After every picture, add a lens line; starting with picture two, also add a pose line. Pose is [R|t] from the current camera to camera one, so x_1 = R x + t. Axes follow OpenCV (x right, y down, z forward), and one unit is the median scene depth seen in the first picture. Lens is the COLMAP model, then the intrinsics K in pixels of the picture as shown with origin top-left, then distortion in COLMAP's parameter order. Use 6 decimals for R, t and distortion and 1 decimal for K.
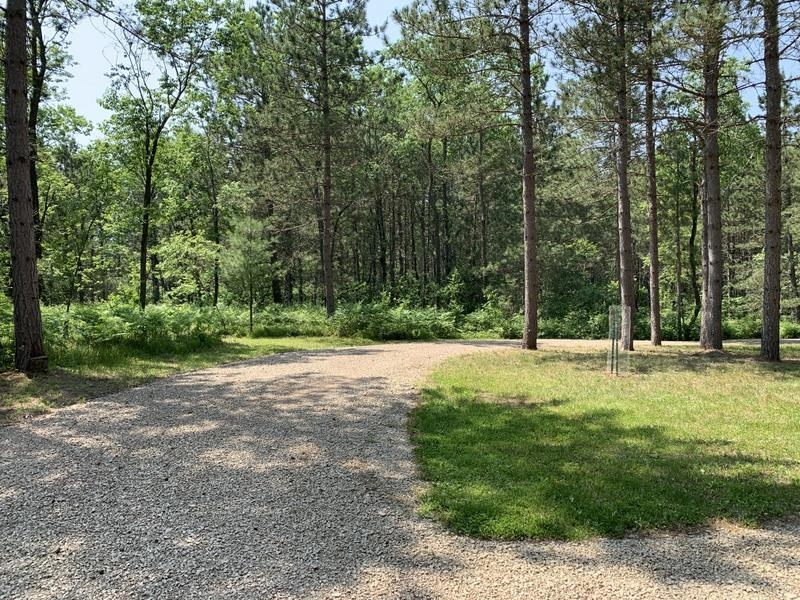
lens RADIAL K [[594.6, 0, 401.7], [0, 594.6, 300.2], [0, 0, 1]] dist [0.000537, -0.007771]
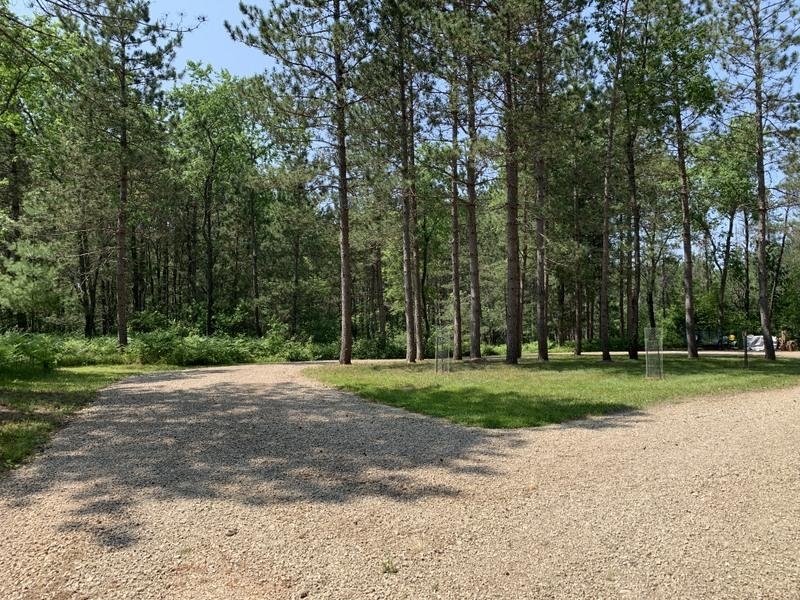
lens RADIAL K [[594.6, 0, 401.7], [0, 594.6, 300.2], [0, 0, 1]] dist [0.000537, -0.007771]
pose [[0.876313, 0.019418, 0.481351, -0.191563], [0.007647, 0.998501, -0.054201, 0.009872], [-0.481682, 0.051178, 0.874851, -0.102362]]
